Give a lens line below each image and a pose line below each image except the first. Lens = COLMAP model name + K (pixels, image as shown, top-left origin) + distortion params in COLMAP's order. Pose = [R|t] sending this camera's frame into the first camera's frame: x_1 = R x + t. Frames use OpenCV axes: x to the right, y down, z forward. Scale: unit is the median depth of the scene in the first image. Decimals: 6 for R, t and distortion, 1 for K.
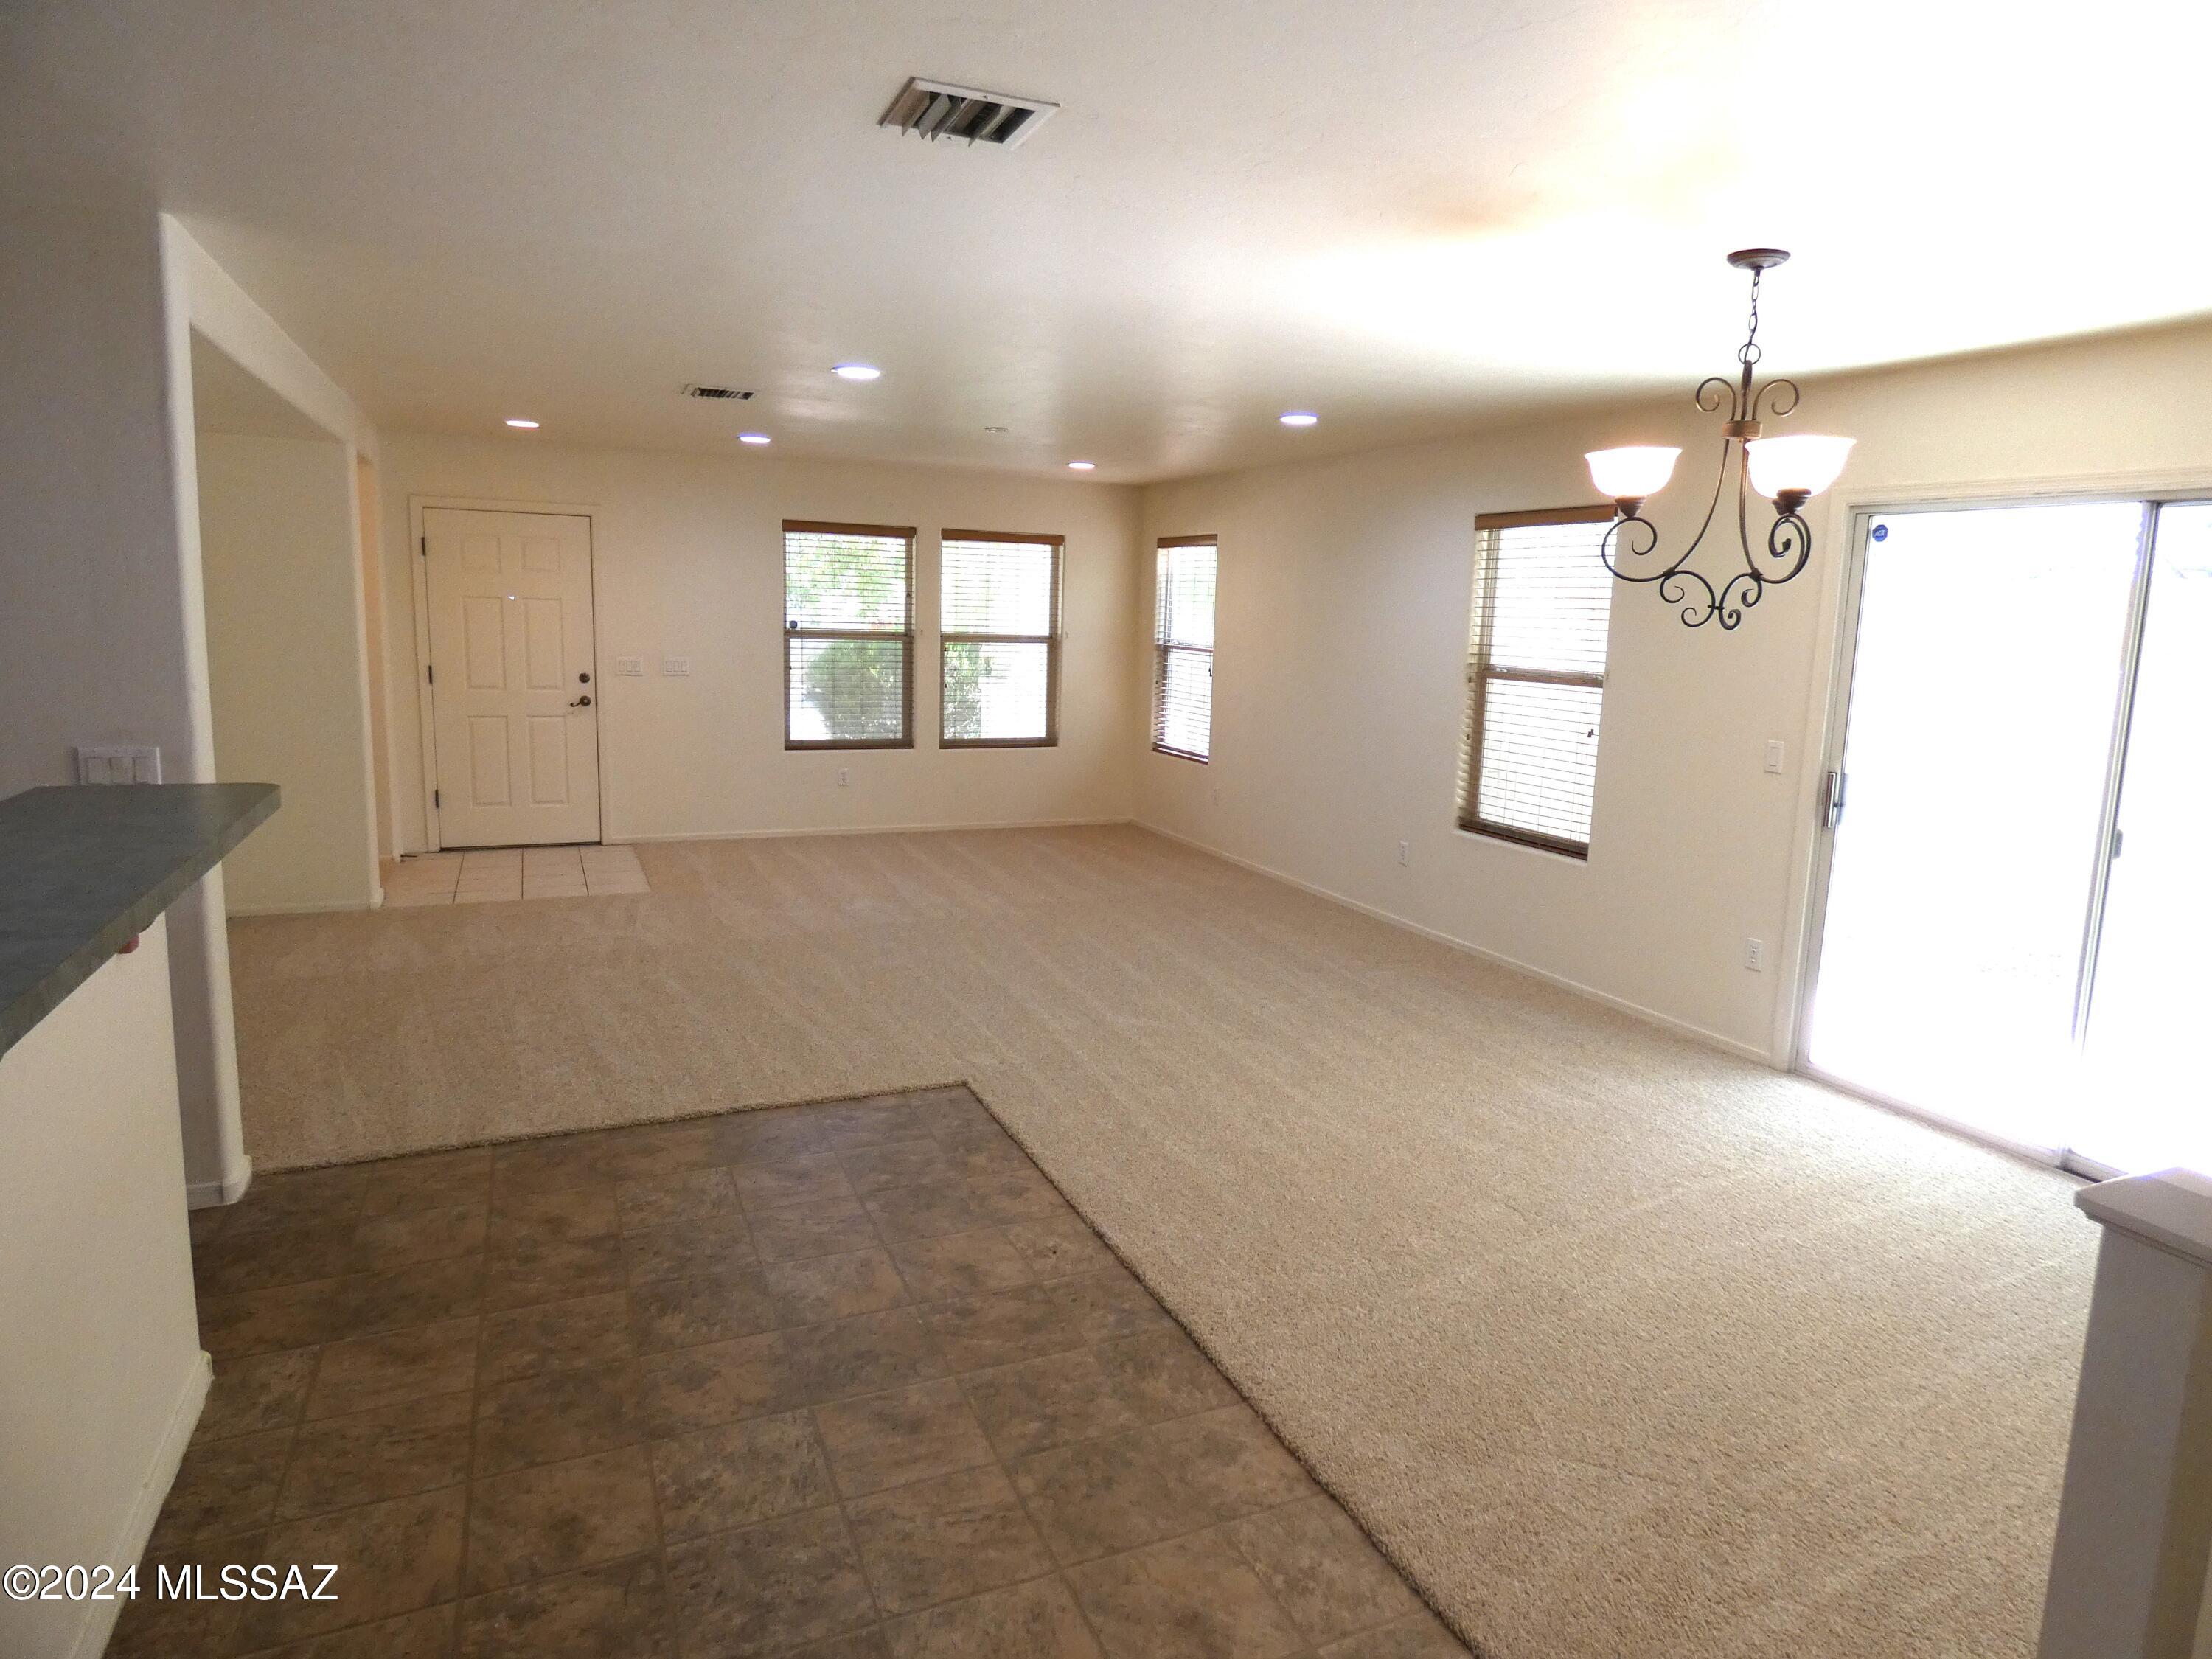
lens RADIAL K [[1303.6, 0, 1123.1], [0, 1303.6, 815.9], [0, 0, 1]] dist [-0.003809, 0.002933]
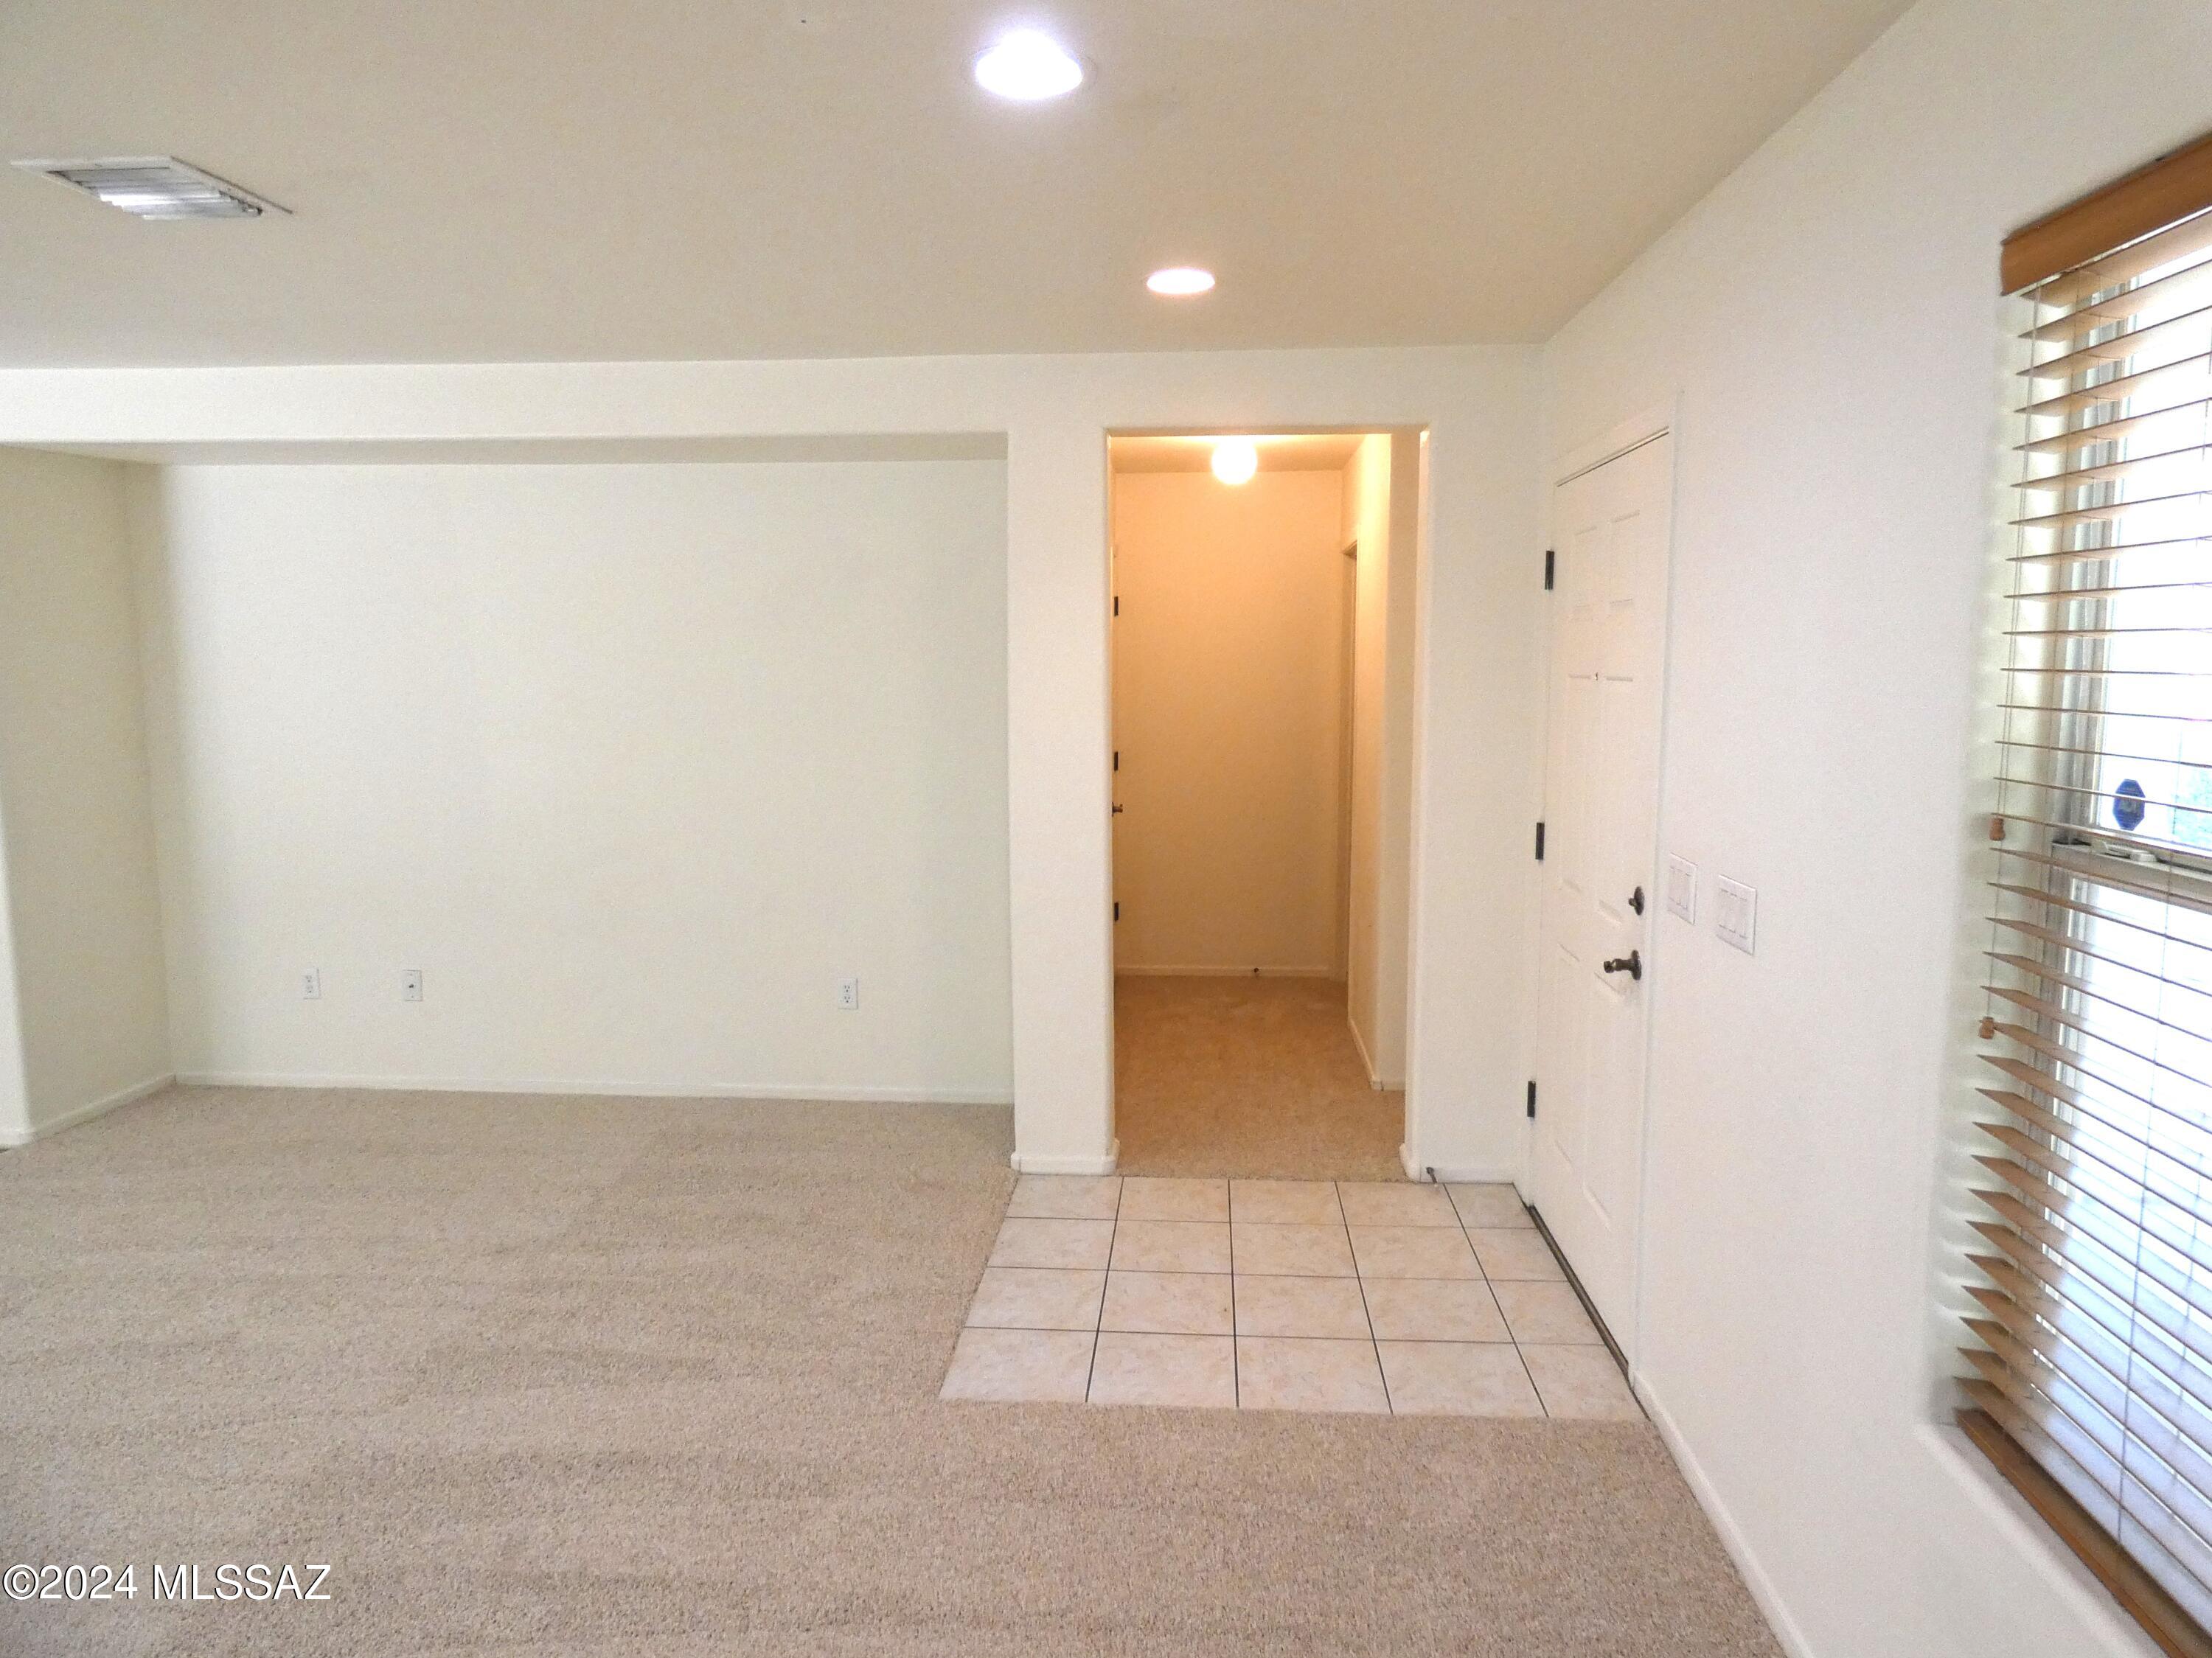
lens RADIAL K [[1397.4, 0, 1106.0], [0, 1397.4, 829.0], [0, 0, 1]] dist [-0.000672, 0.000869]
pose [[-0.471605, 0.083753, -0.877824, -0.018372], [-0.151910, 0.972880, 0.174435, -0.226971], [0.868627, 0.215614, -0.446092, 1.395116]]
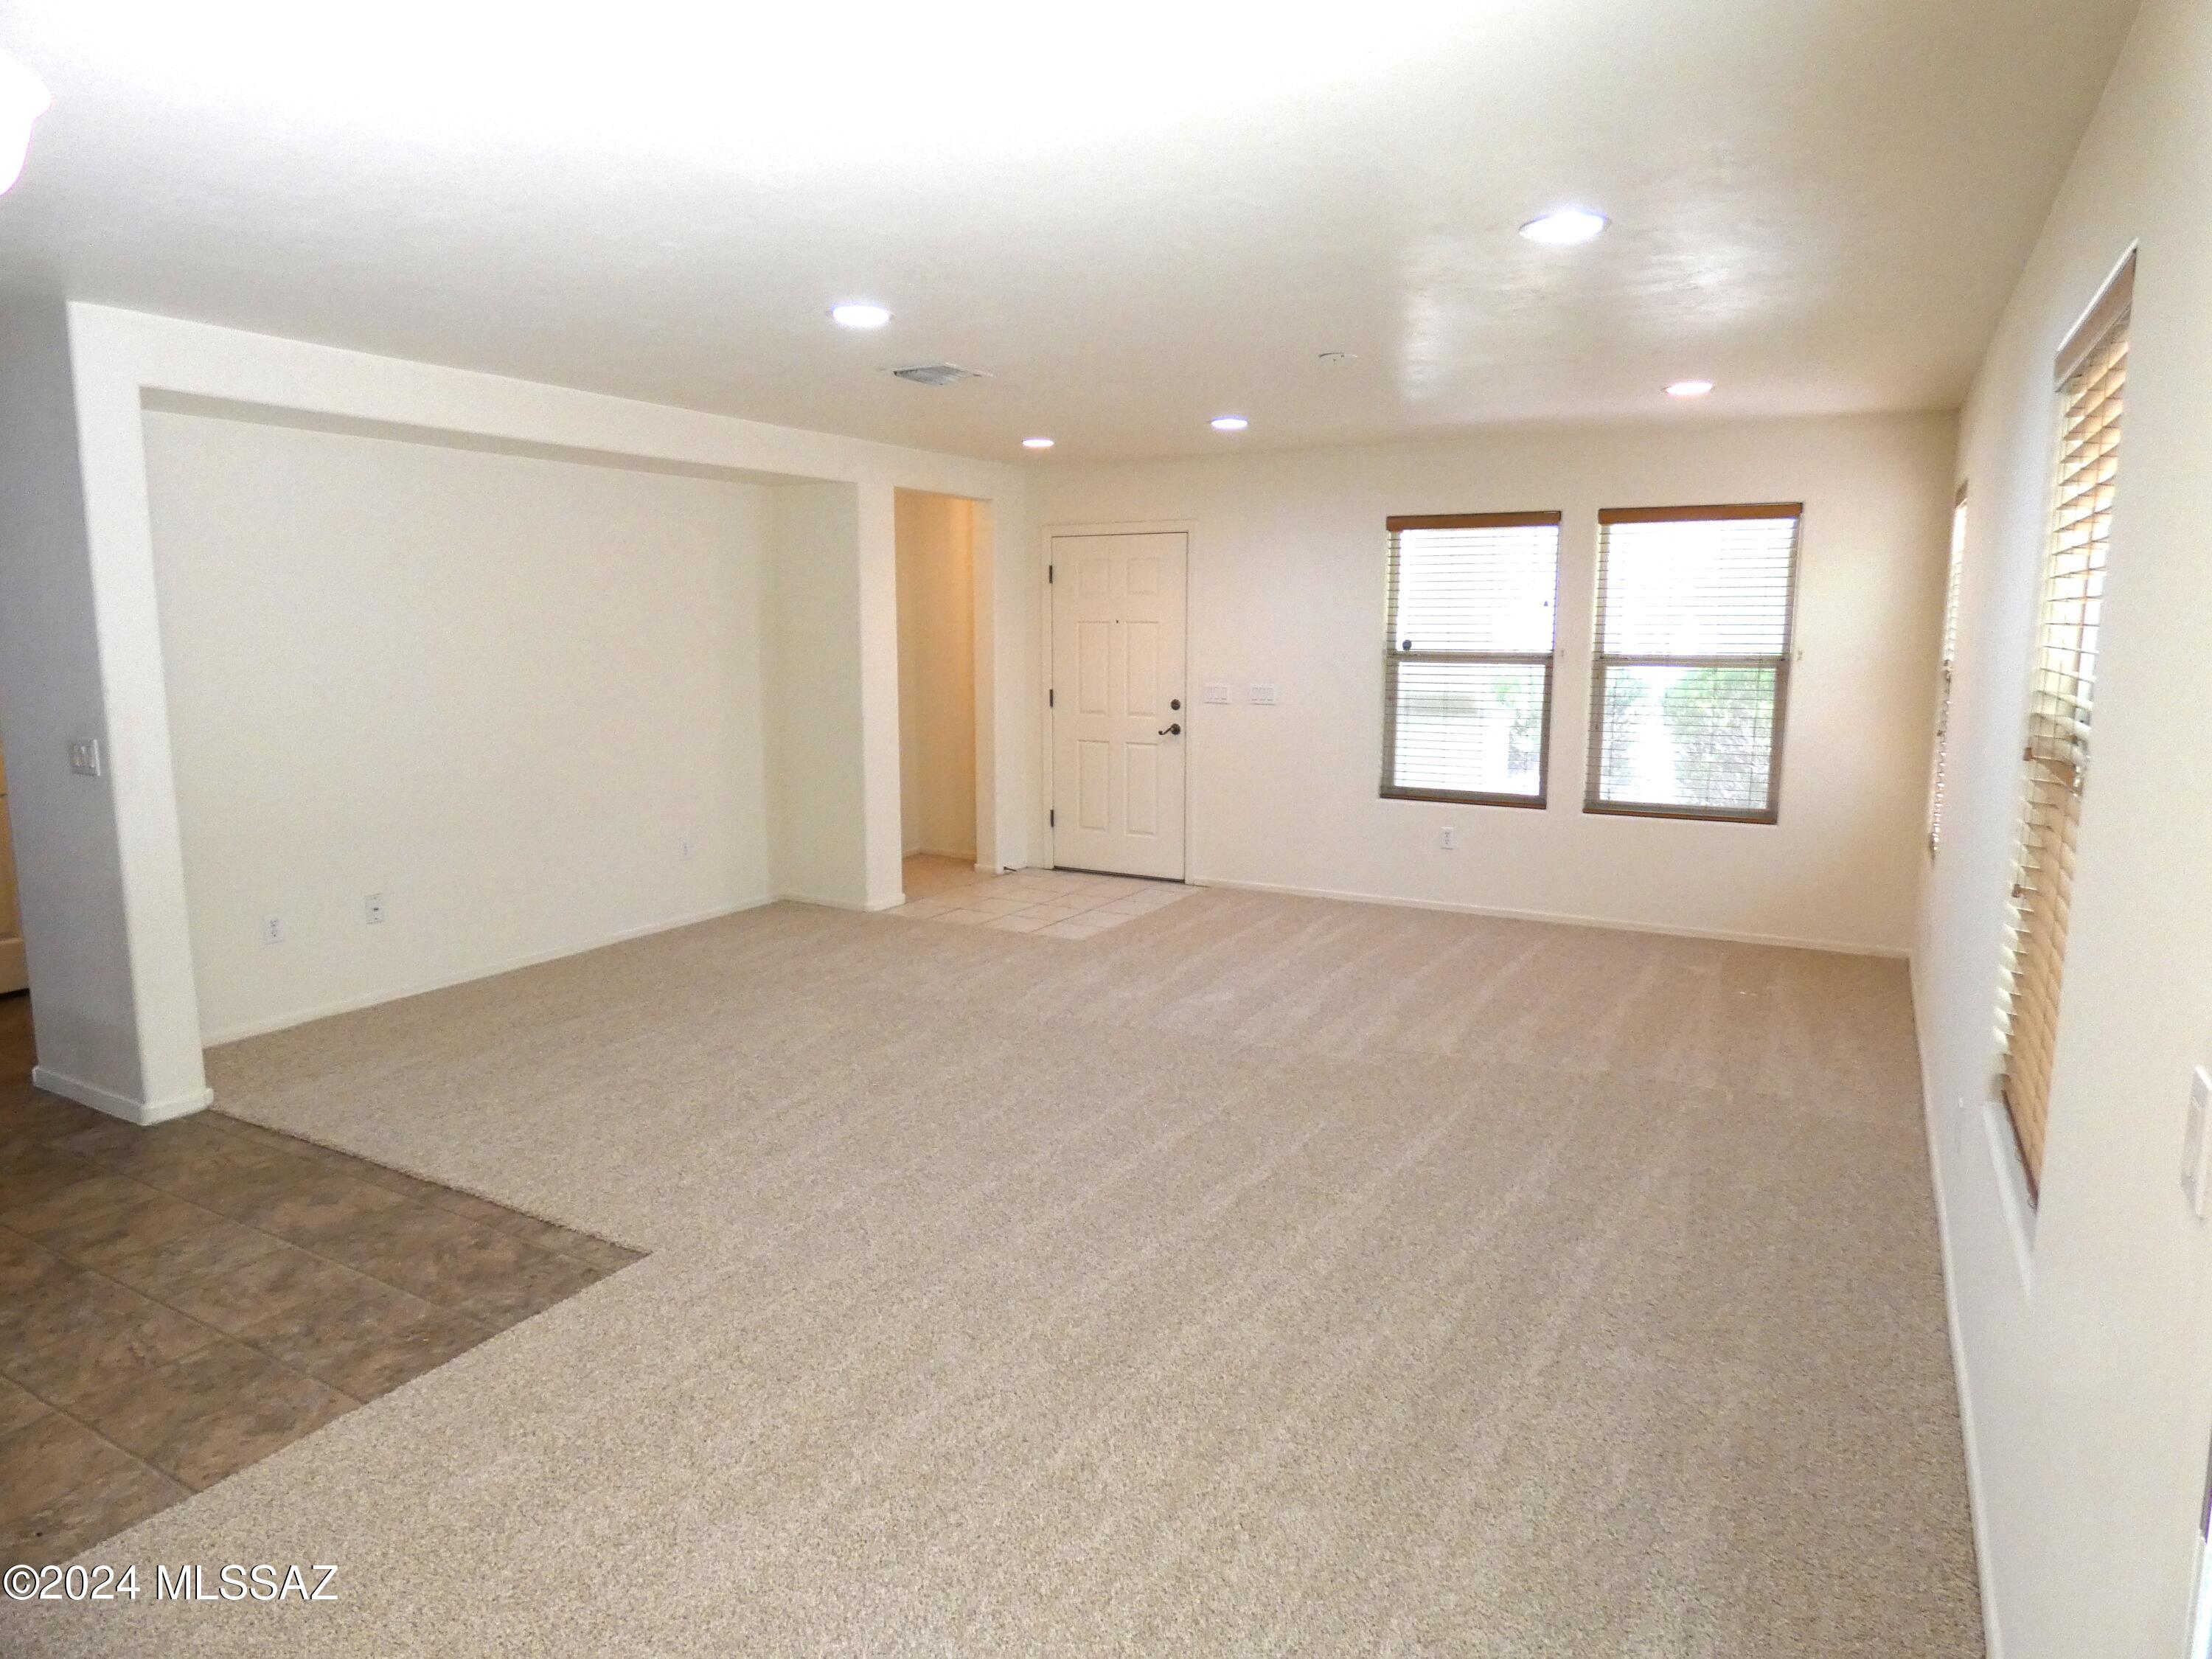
lens RADIAL K [[1303.6, 0, 1123.1], [0, 1303.6, 815.9], [0, 0, 1]] dist [-0.003809, 0.002933]
pose [[0.597109, 0.086189, -0.797516, 0.431377], [-0.108021, 0.993795, 0.026524, -0.063045], [0.794854, 0.070311, 0.602714, 0.547268]]
